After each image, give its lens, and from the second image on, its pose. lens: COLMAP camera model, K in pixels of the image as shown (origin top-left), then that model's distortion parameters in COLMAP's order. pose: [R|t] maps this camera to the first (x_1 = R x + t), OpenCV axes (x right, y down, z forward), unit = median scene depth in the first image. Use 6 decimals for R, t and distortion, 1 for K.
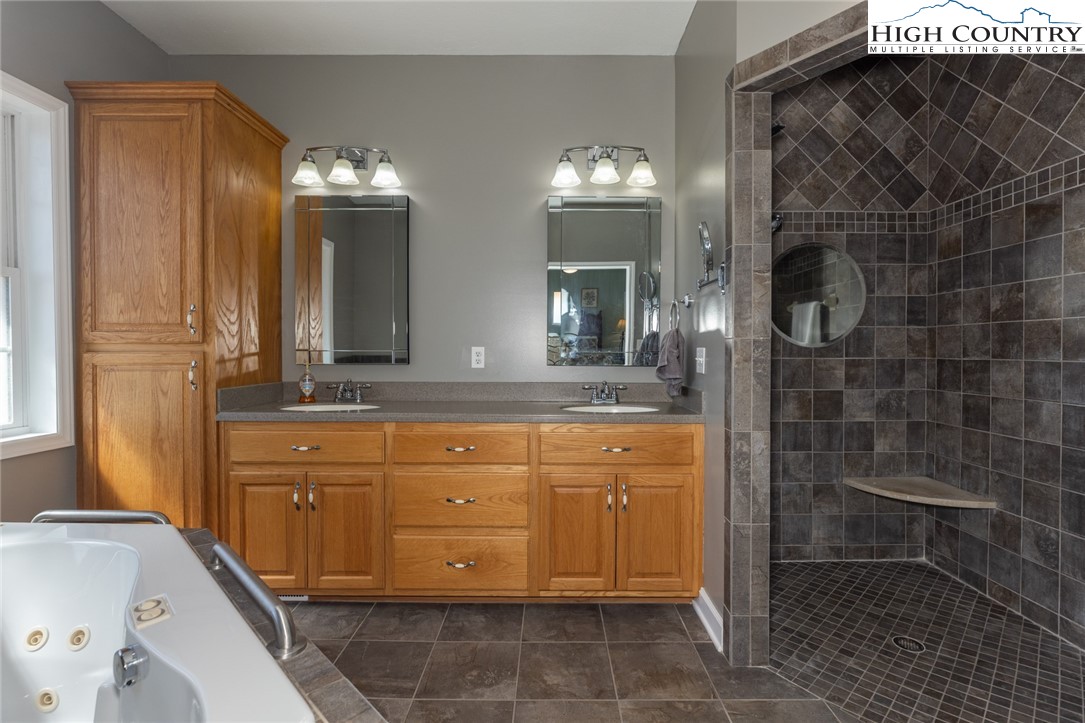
lens RADIAL K [[512.2, 0, 546.1], [0, 512.2, 365.4], [0, 0, 1]] dist [-0.002388, -0.000195]
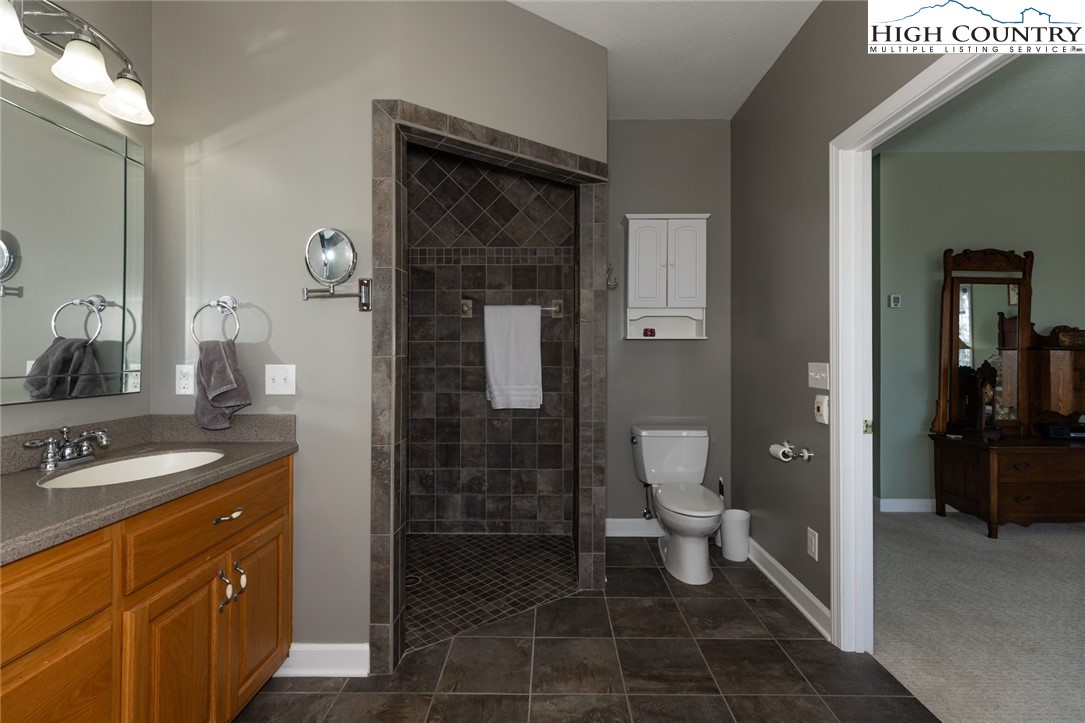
lens RADIAL K [[486.2, 0, 544.9], [0, 486.2, 355.5], [0, 0, 1]] dist [0.001179, 0.000184]
pose [[0.008350, -0.011548, 0.999898, -0.570305], [0.030701, 0.999465, 0.011287, -0.051961], [-0.999494, 0.030604, 0.008700, 0.624811]]
